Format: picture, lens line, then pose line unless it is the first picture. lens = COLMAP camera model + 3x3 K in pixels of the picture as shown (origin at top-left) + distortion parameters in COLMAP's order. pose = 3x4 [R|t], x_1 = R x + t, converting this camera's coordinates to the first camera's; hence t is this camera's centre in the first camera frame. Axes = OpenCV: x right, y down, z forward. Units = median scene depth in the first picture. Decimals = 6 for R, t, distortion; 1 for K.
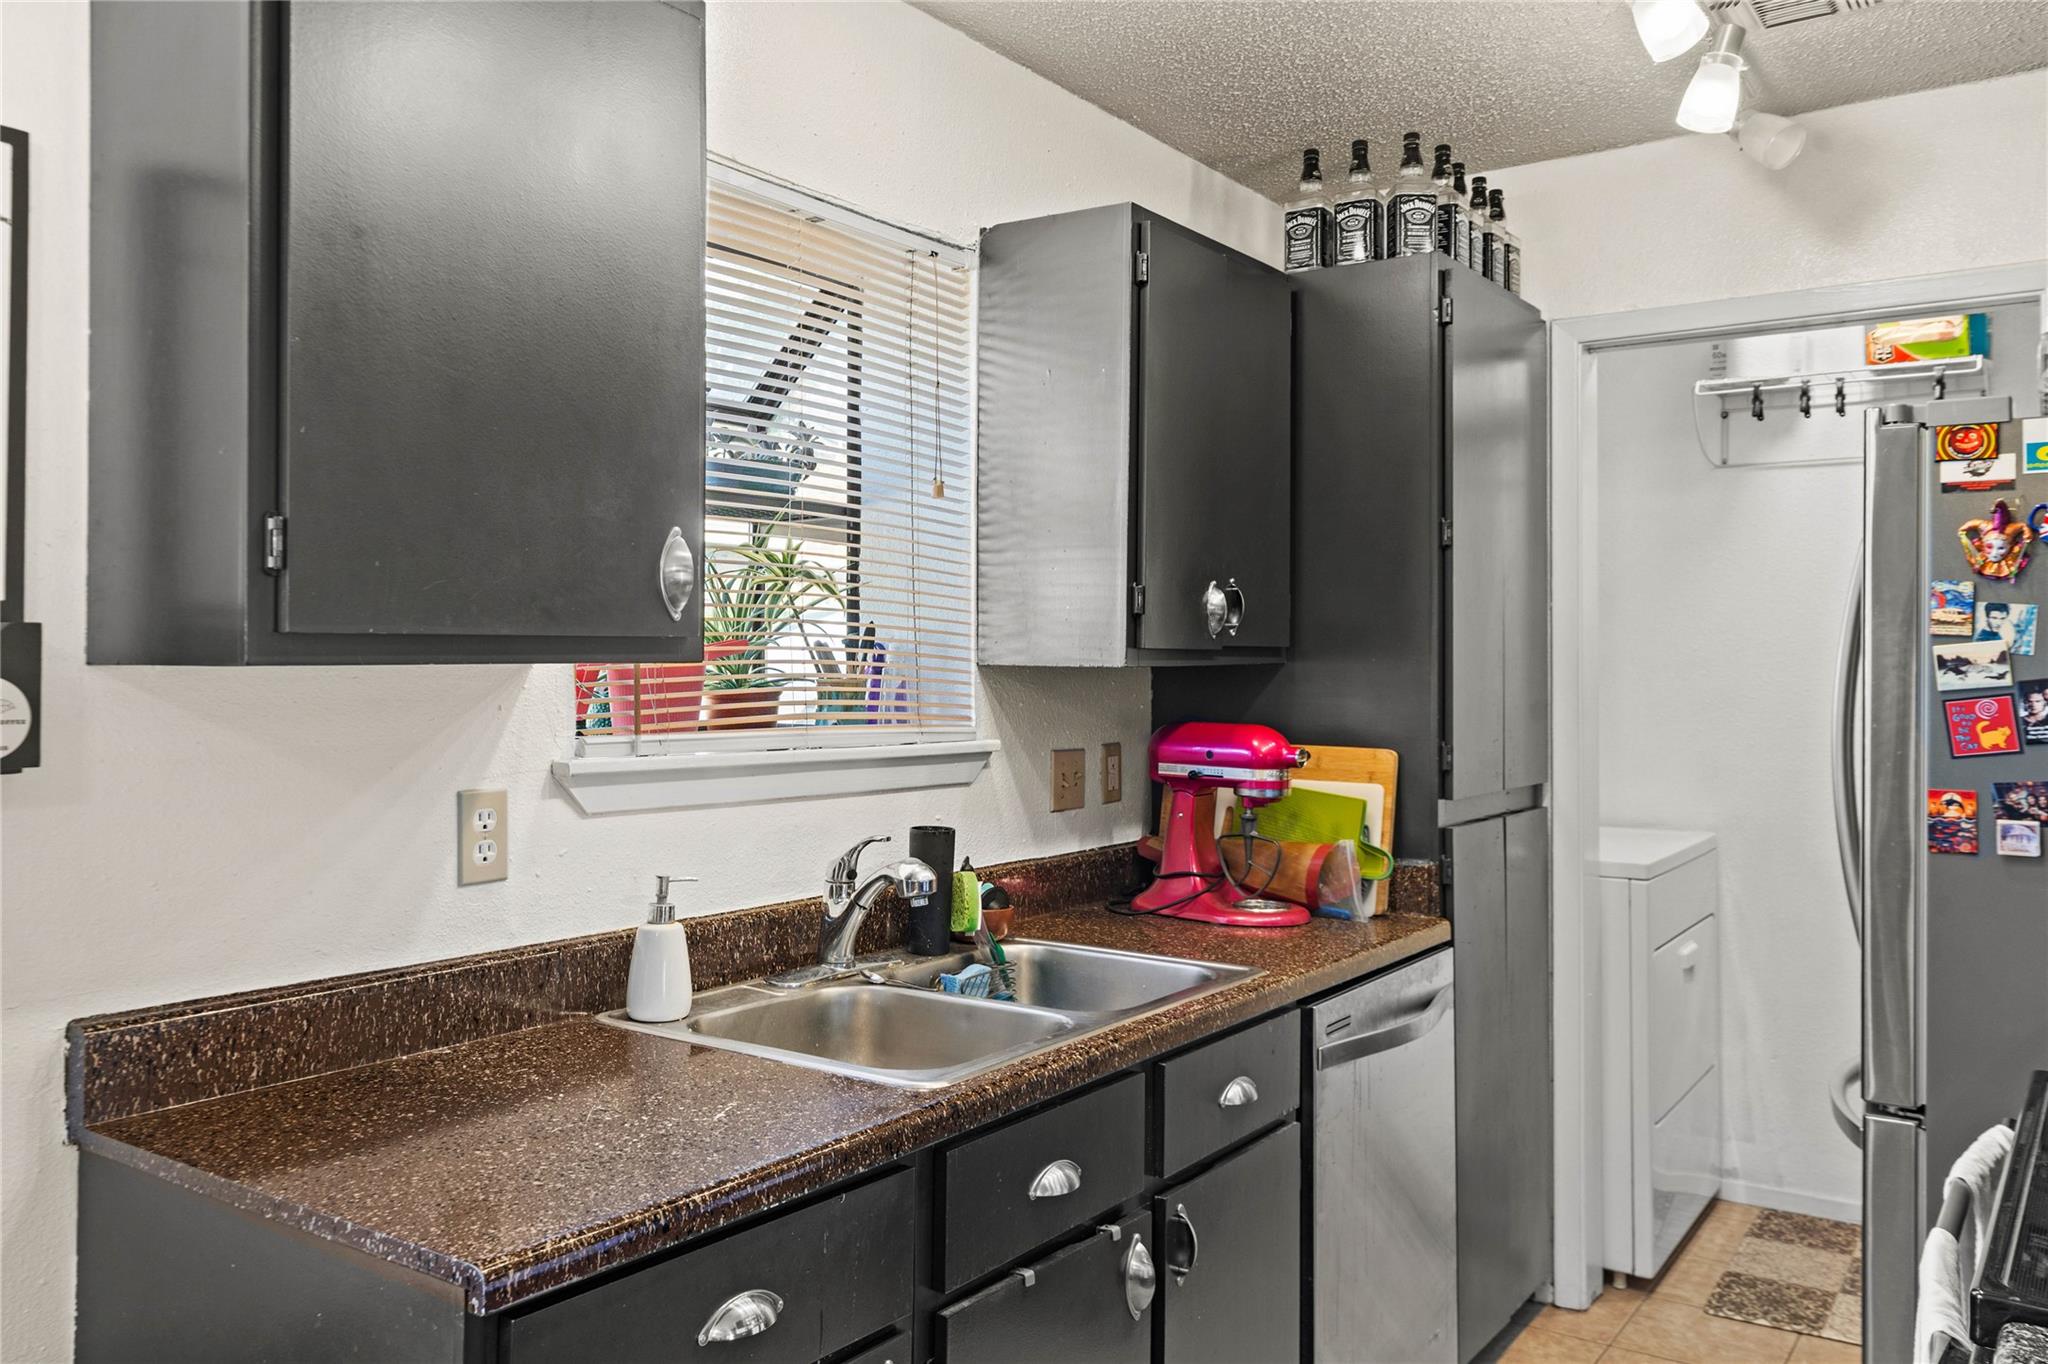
lens RADIAL K [[1572.1, 0, 1018.3], [0, 1572.1, 639.3], [0, 0, 1]] dist [0.026504, 0.000743]
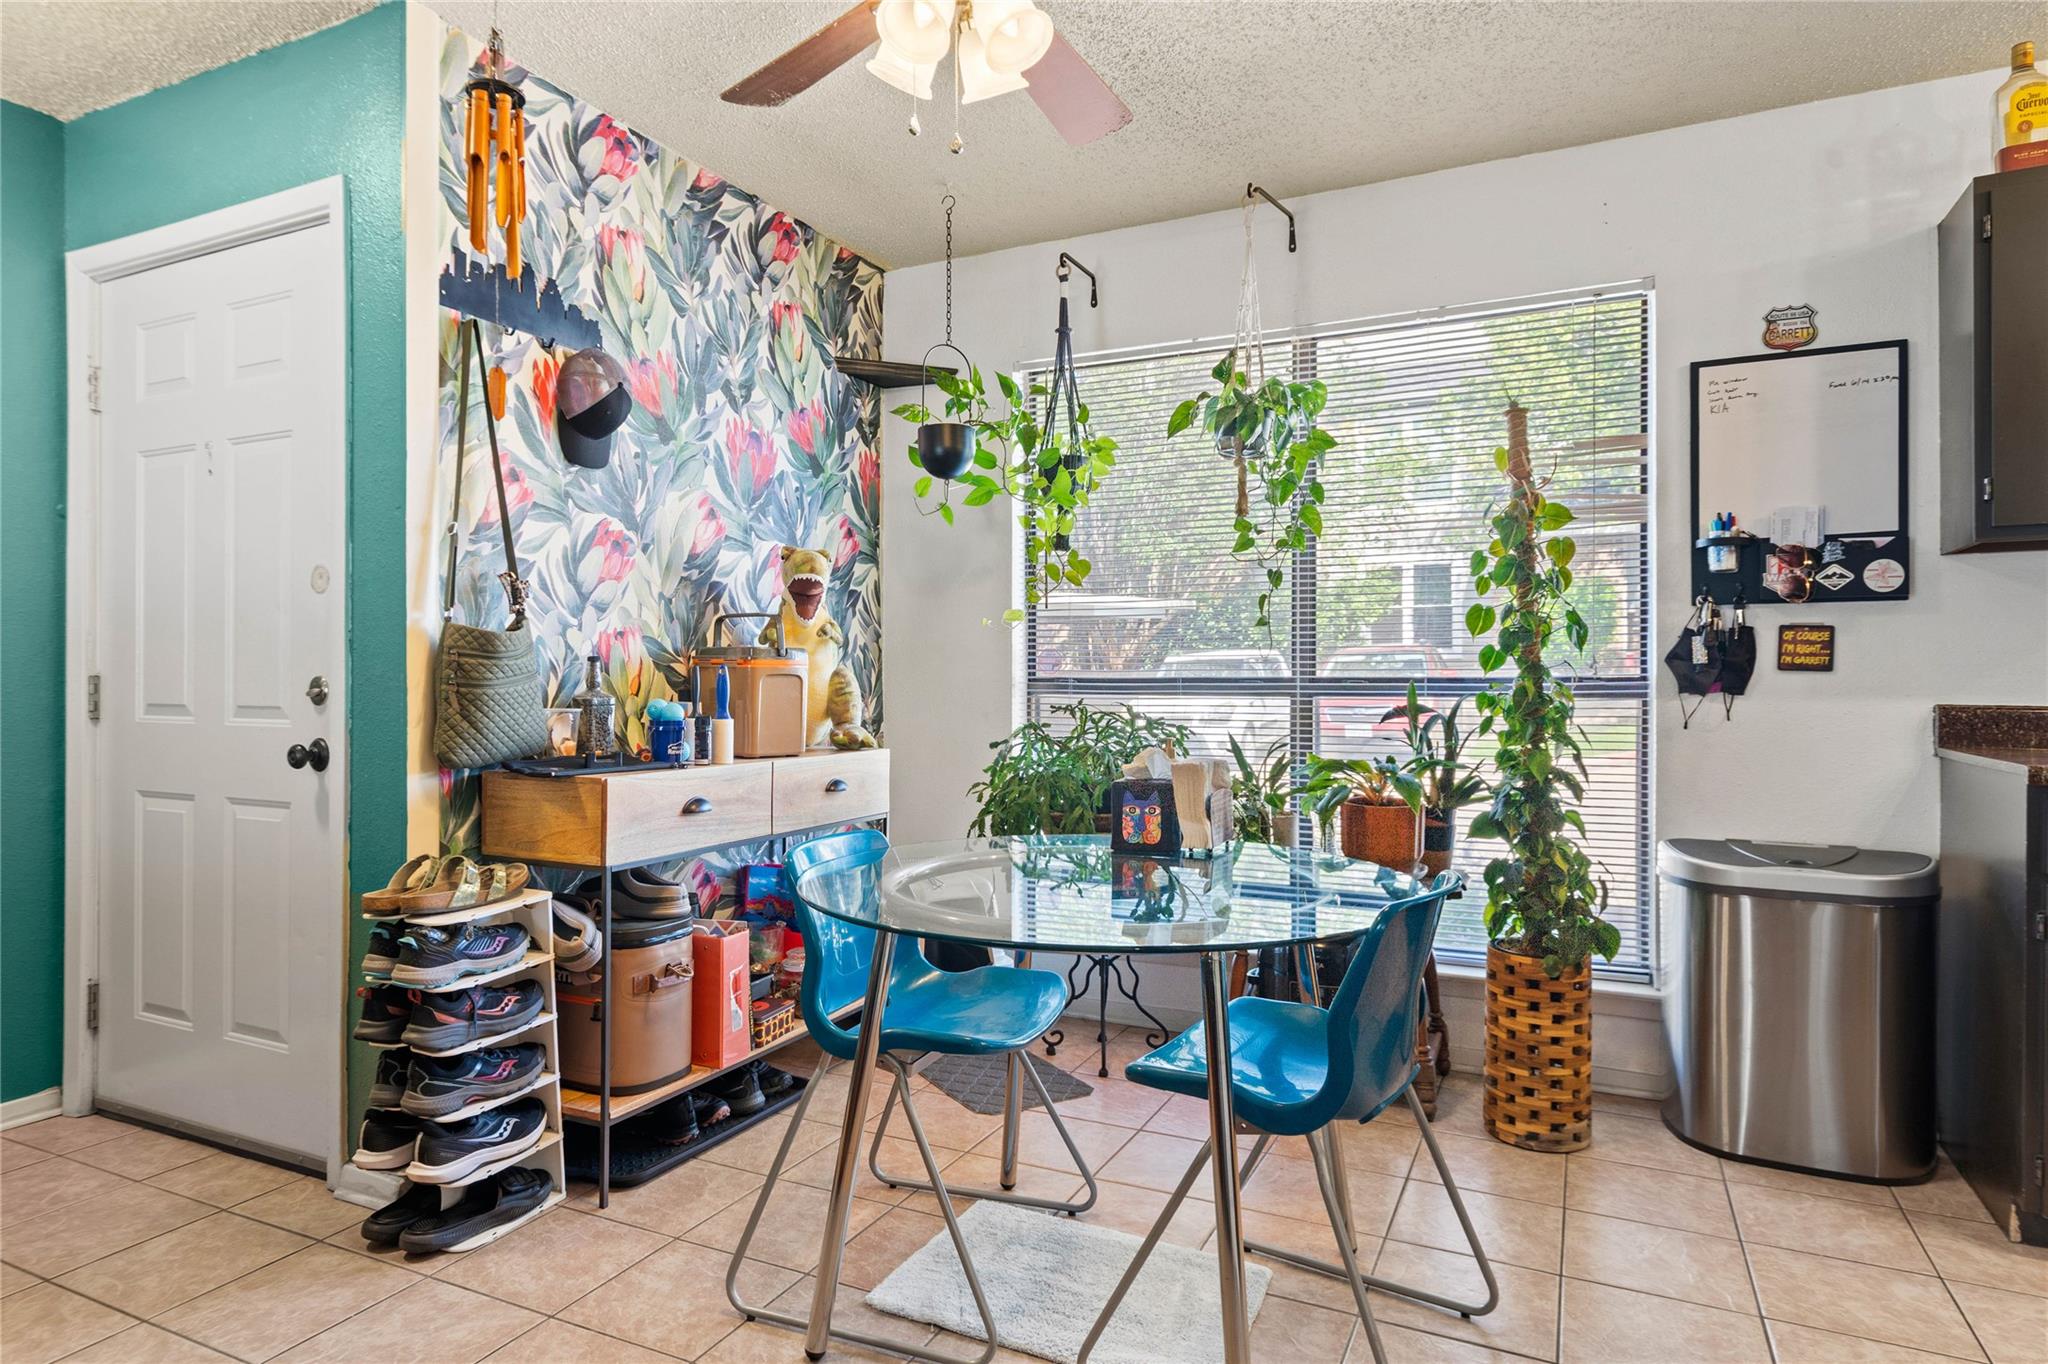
lens RADIAL K [[1195.8, 0, 995.2], [0, 1195.8, 668.8], [0, 0, 1]] dist [0.007070, 0.002796]
pose [[0.156309, -0.009567, -0.987662, 0.649419], [0.013764, 0.999877, -0.007507, 0.120972], [0.987612, -0.012421, 0.156421, -0.453118]]
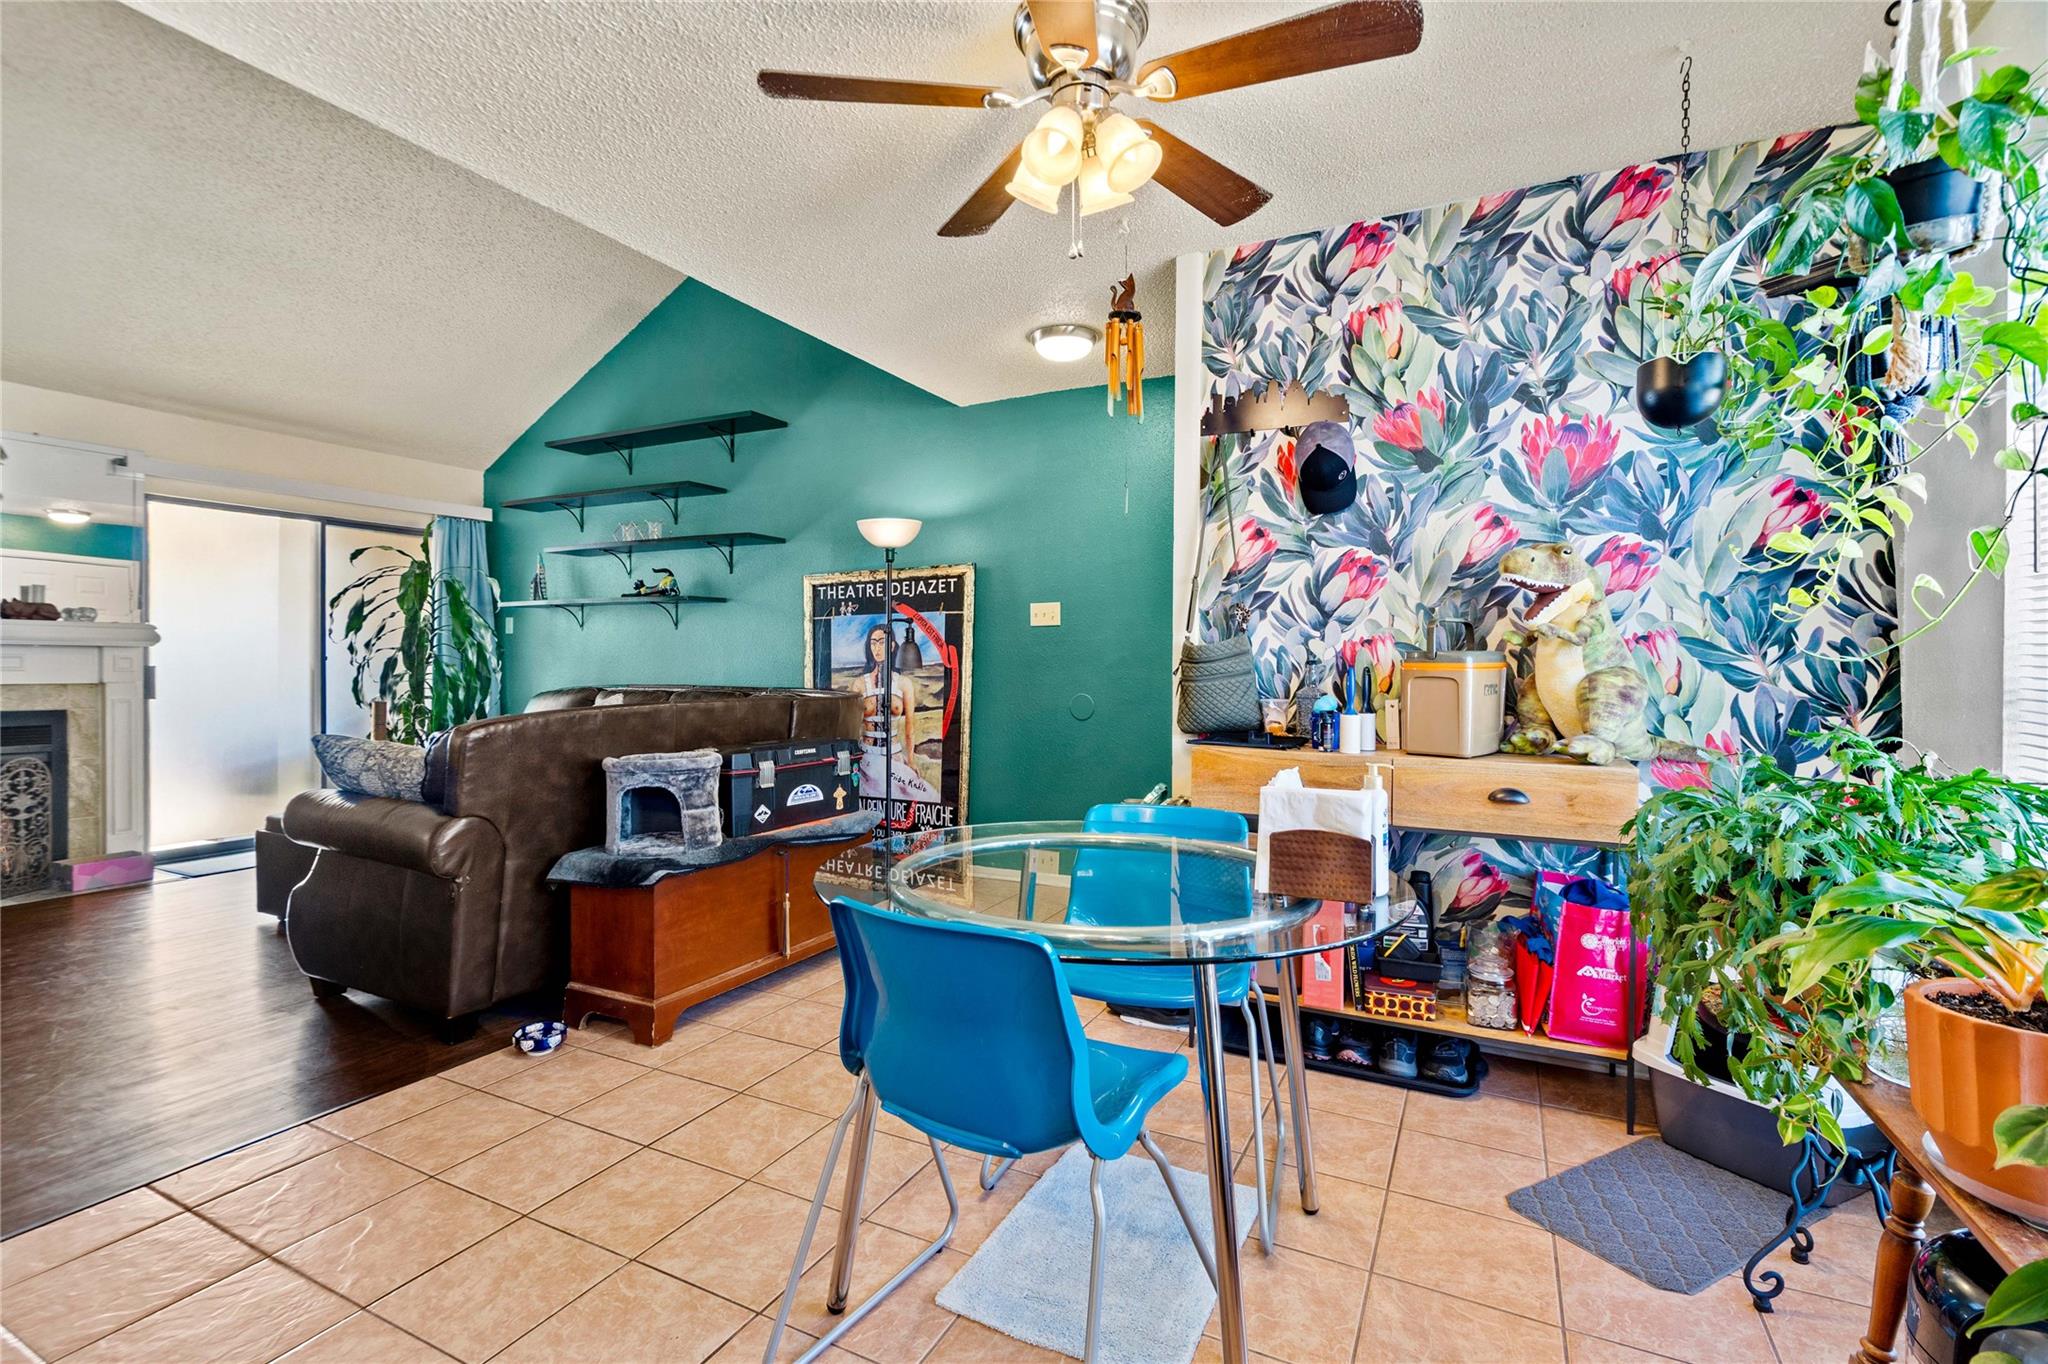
lens RADIAL K [[941.5, 0, 1011.2], [0, 941.5, 666.4], [0, 0, 1]] dist [0.002276, 0.000708]
pose [[-0.989701, -0.010541, -0.142762, -0.048350], [-0.009233, 0.999909, -0.009826, 0.117173], [0.142852, -0.008406, -0.989708, 0.503931]]
